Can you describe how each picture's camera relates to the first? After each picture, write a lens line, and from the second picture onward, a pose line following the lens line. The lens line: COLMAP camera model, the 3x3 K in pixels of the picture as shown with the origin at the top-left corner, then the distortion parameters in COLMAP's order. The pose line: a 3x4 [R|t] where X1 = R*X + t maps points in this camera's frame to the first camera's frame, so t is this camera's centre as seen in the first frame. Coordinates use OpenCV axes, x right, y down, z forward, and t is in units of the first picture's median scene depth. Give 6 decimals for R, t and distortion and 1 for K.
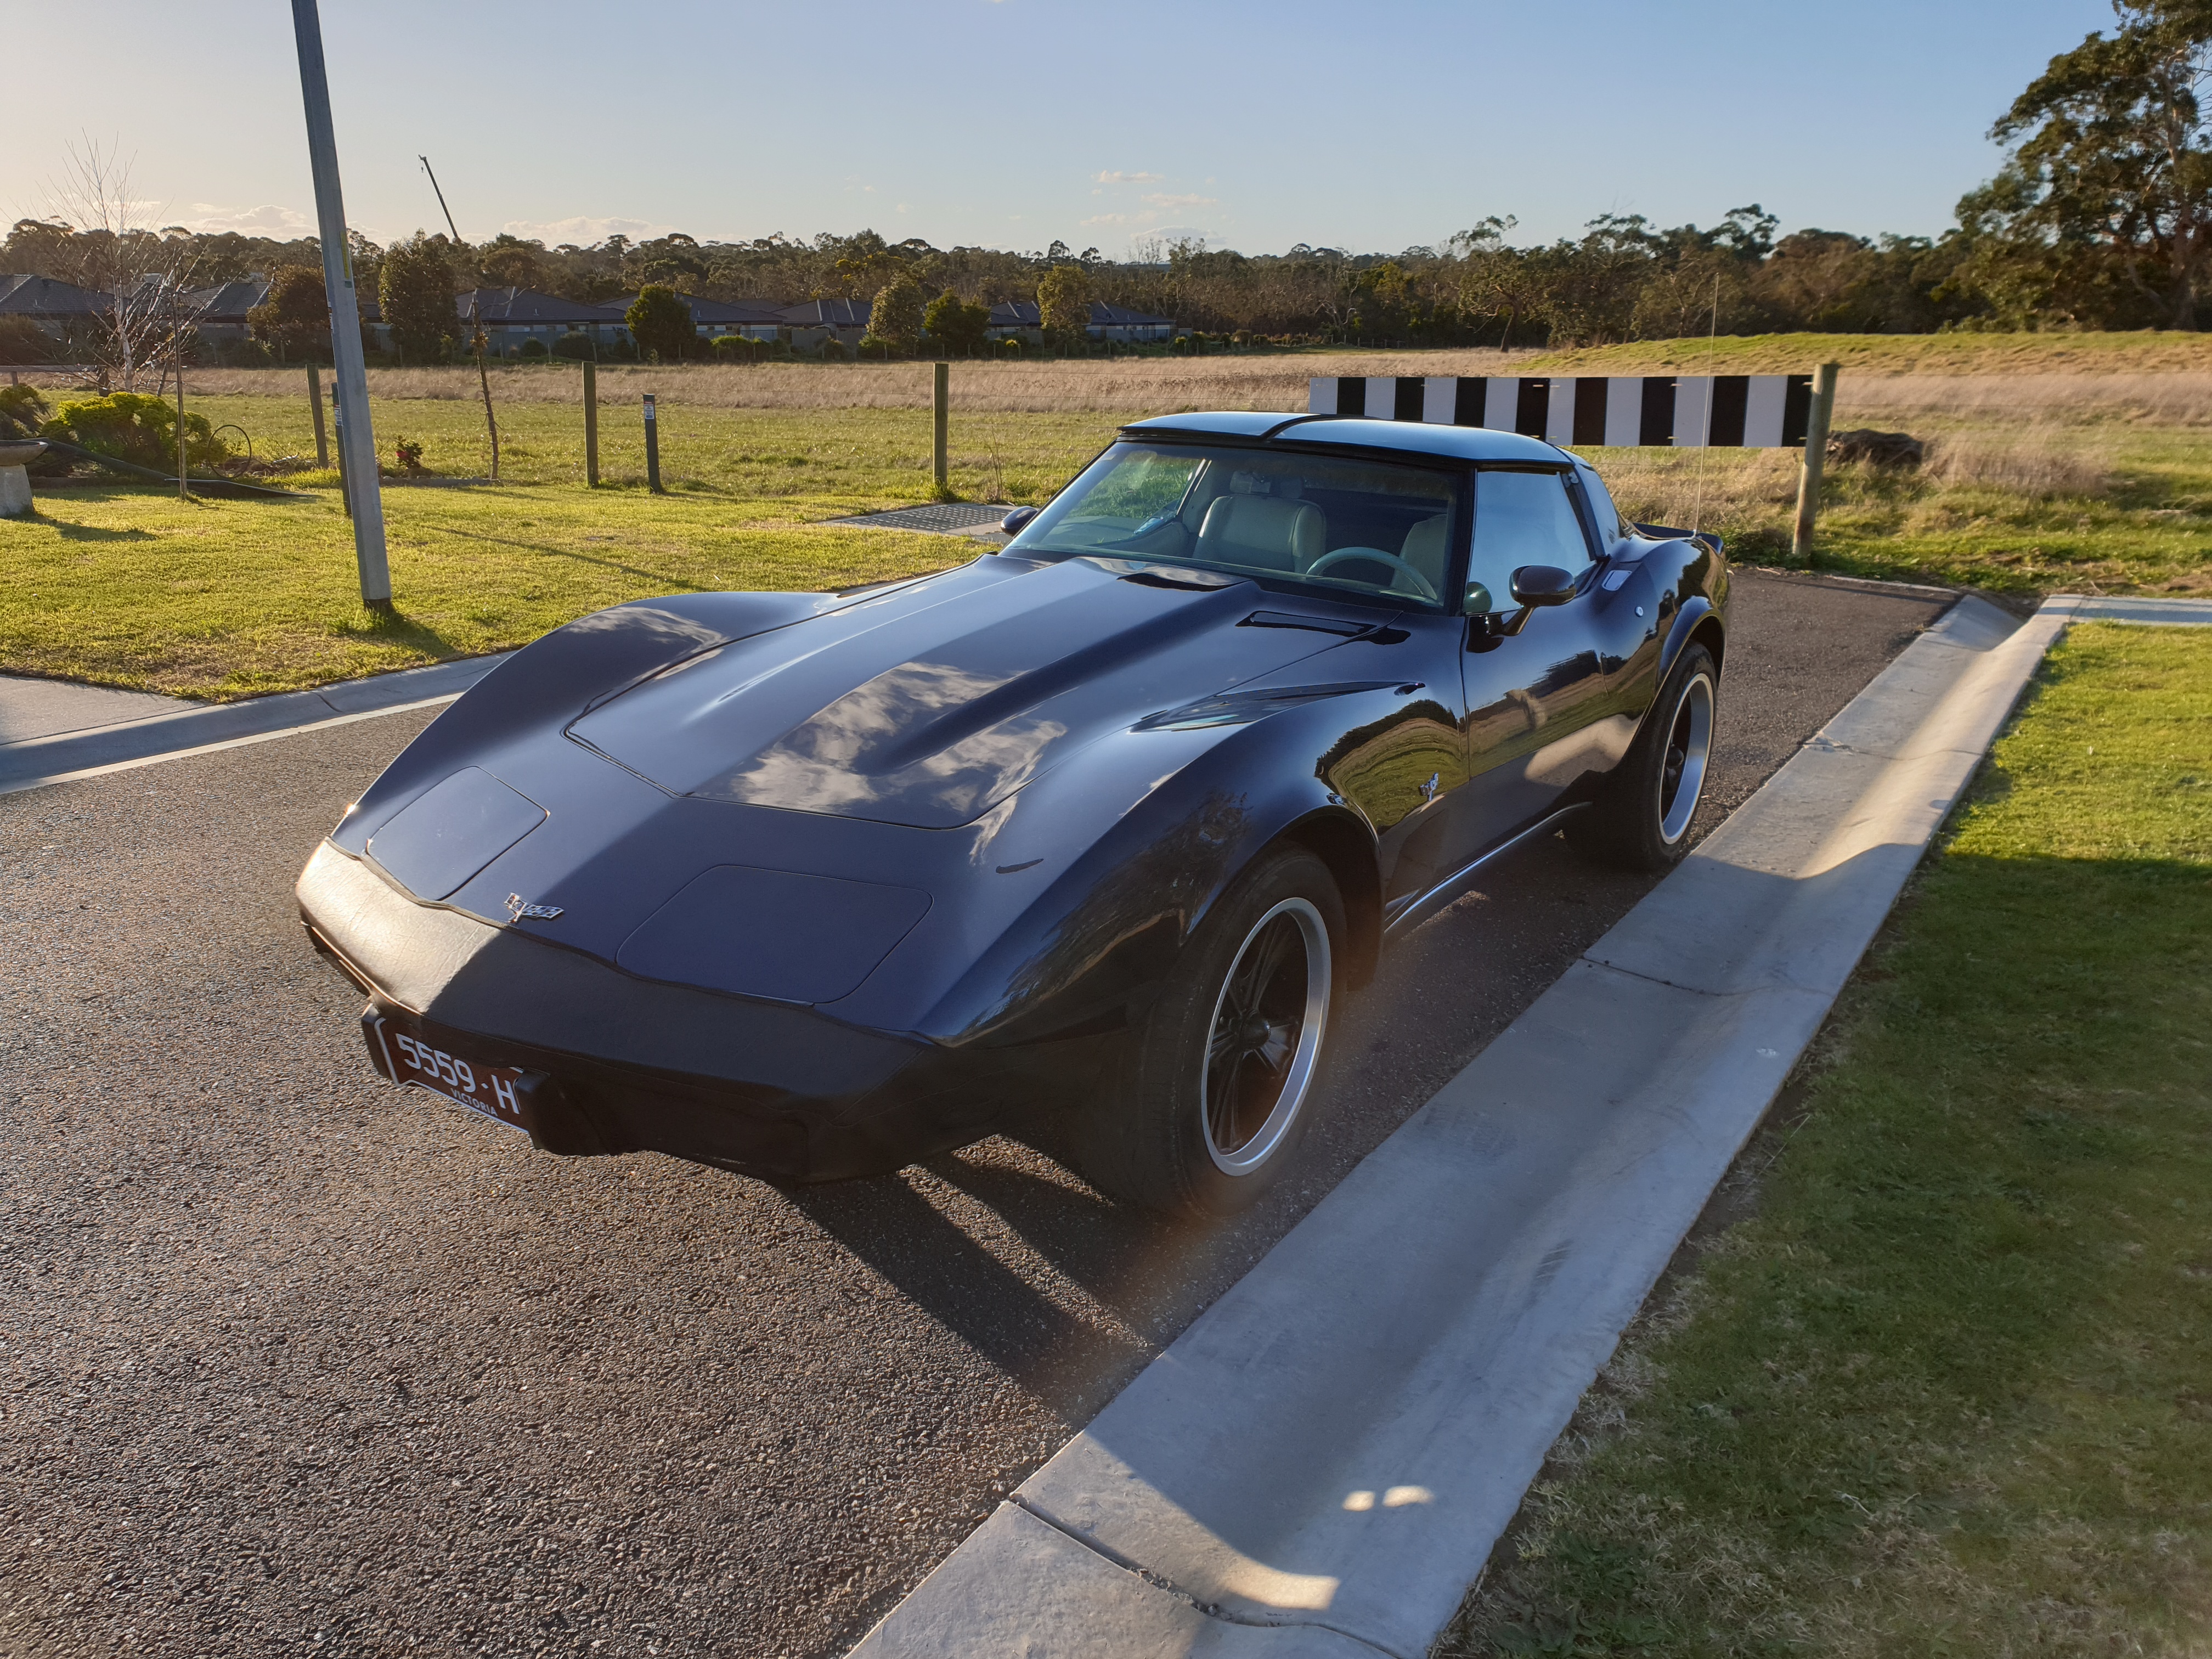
lens RADIAL K [[1796.8, 0, 1118.9], [0, 1796.8, 830.8], [0, 0, 1]] dist [0.007365, 0.037089]
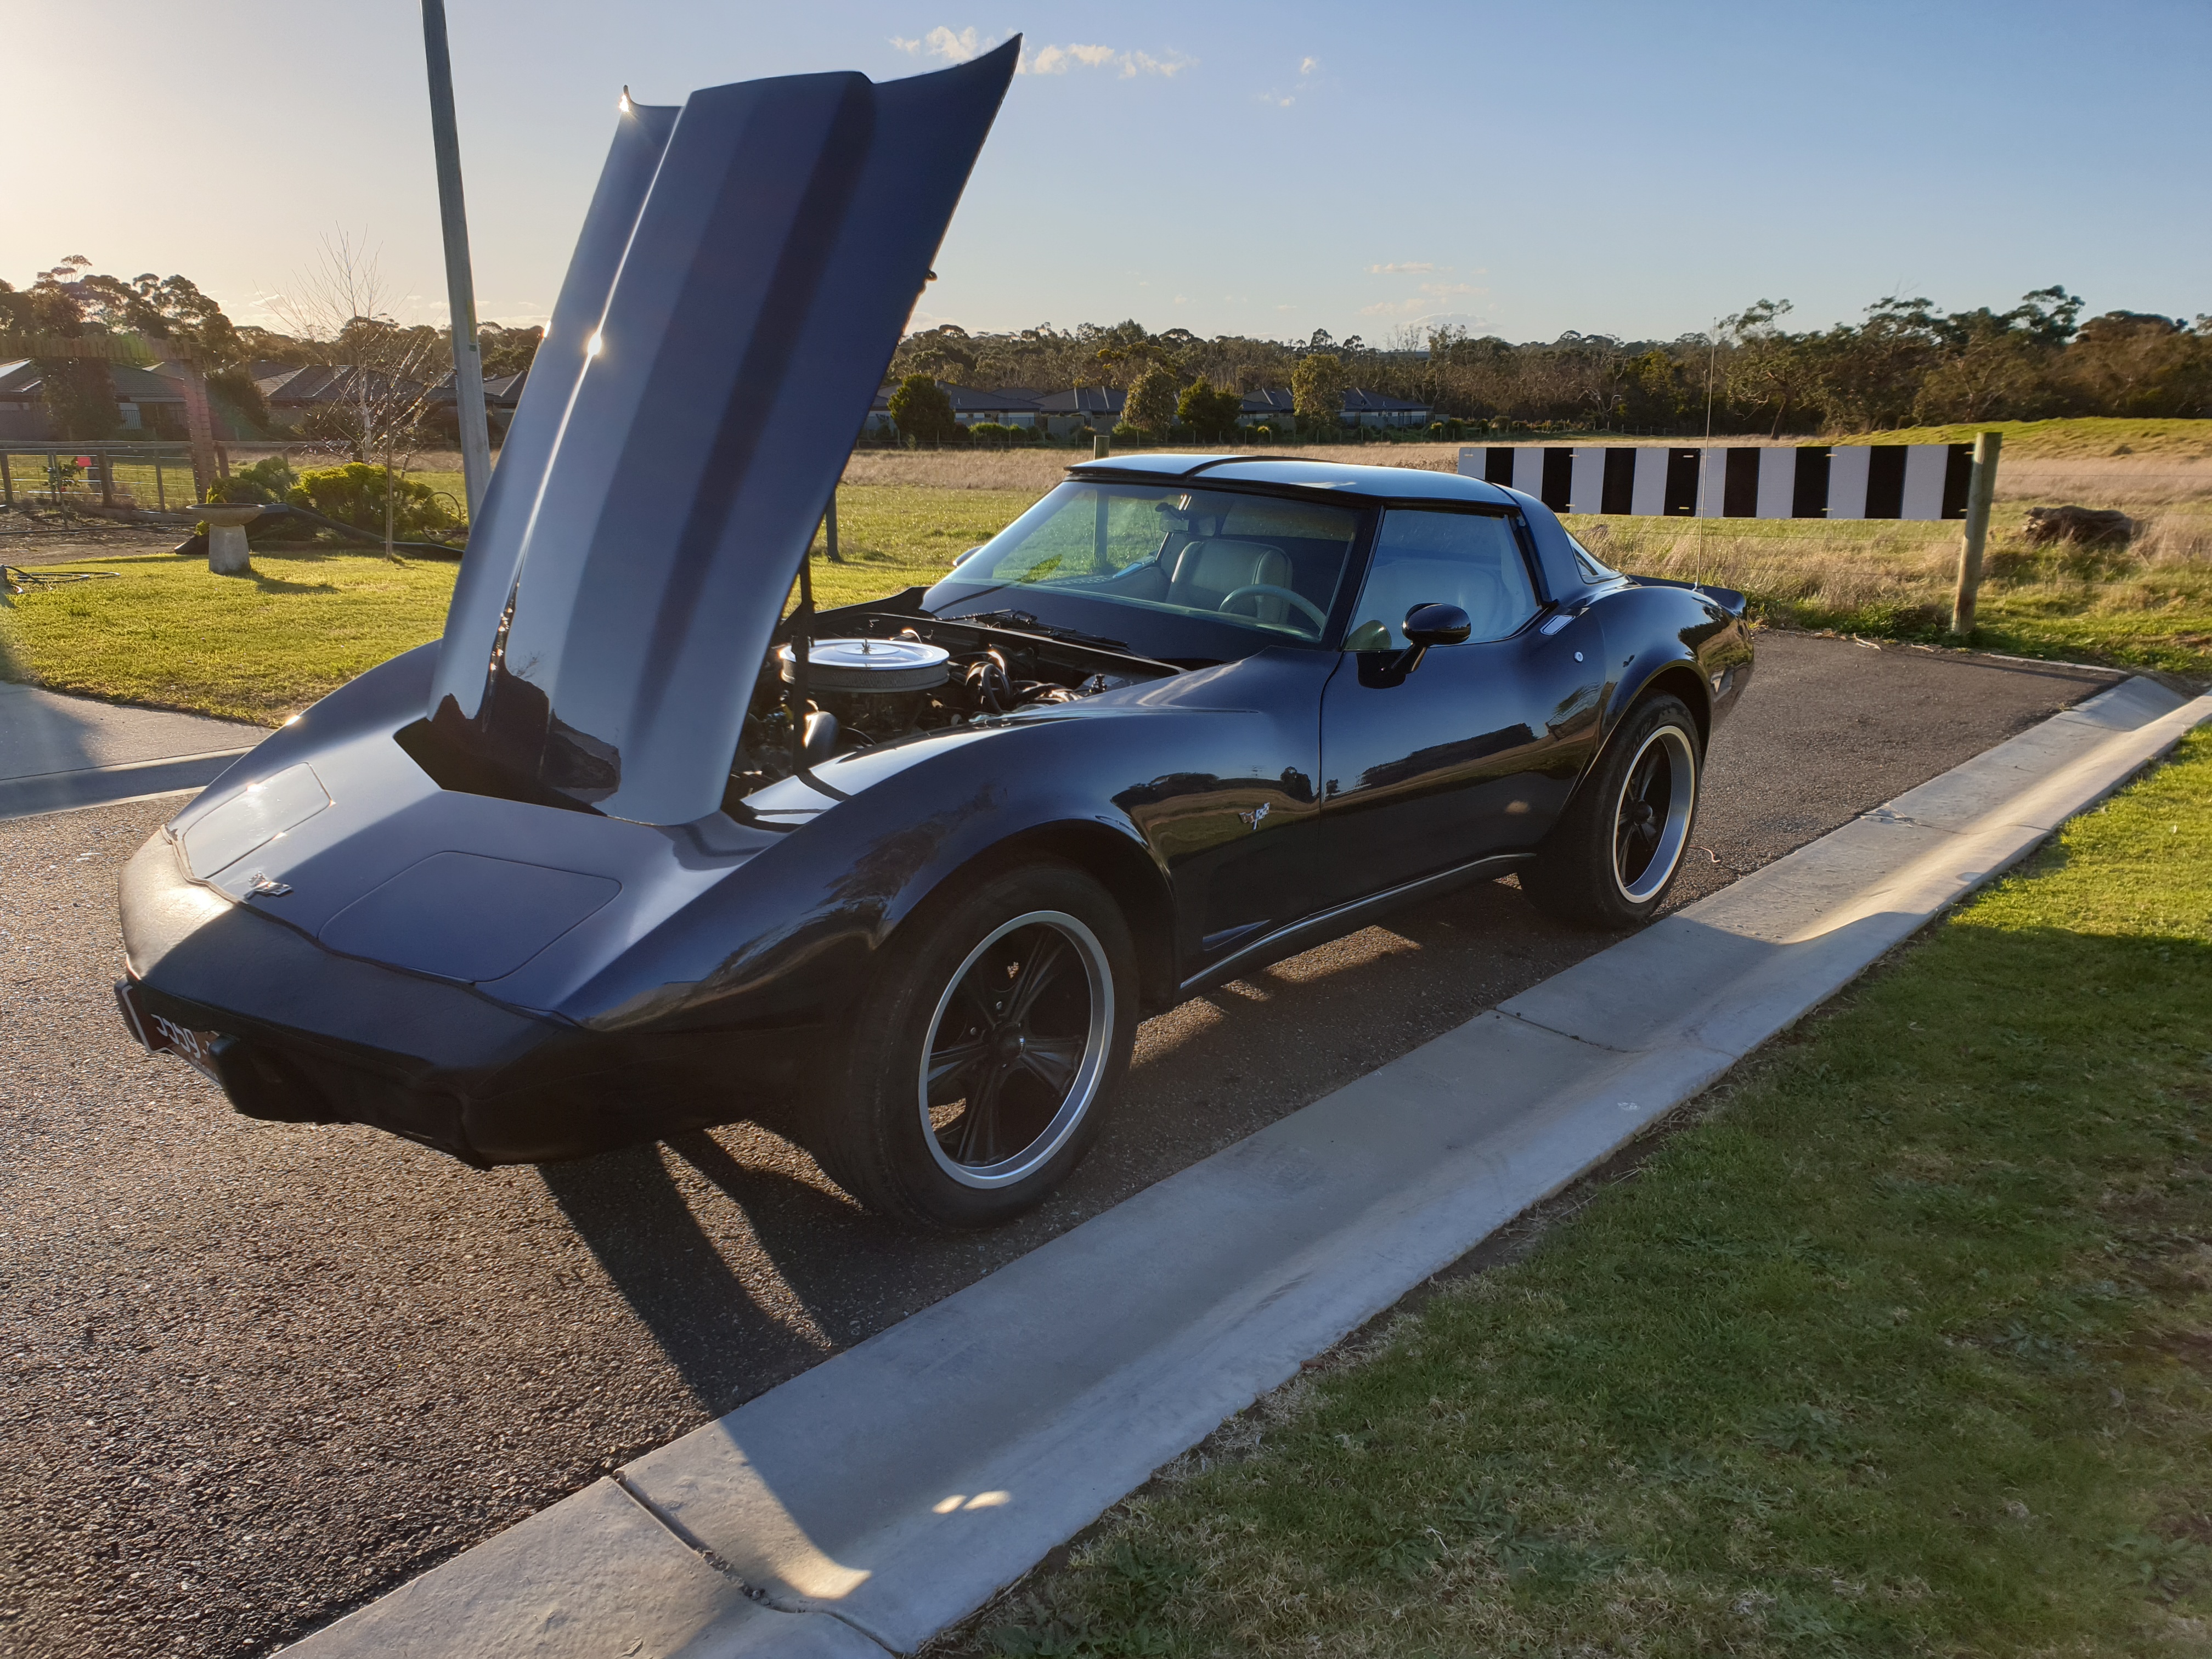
lens RADIAL K [[1796.8, 0, 1143.7], [0, 1796.8, 852.3], [0, 0, 1]] dist [0.007365, 0.037089]
pose [[0.991834, 0.030417, -0.123856, 0.175636], [-0.034668, 0.998876, -0.032310, 0.022358], [0.122734, 0.036340, 0.991774, 0.011026]]
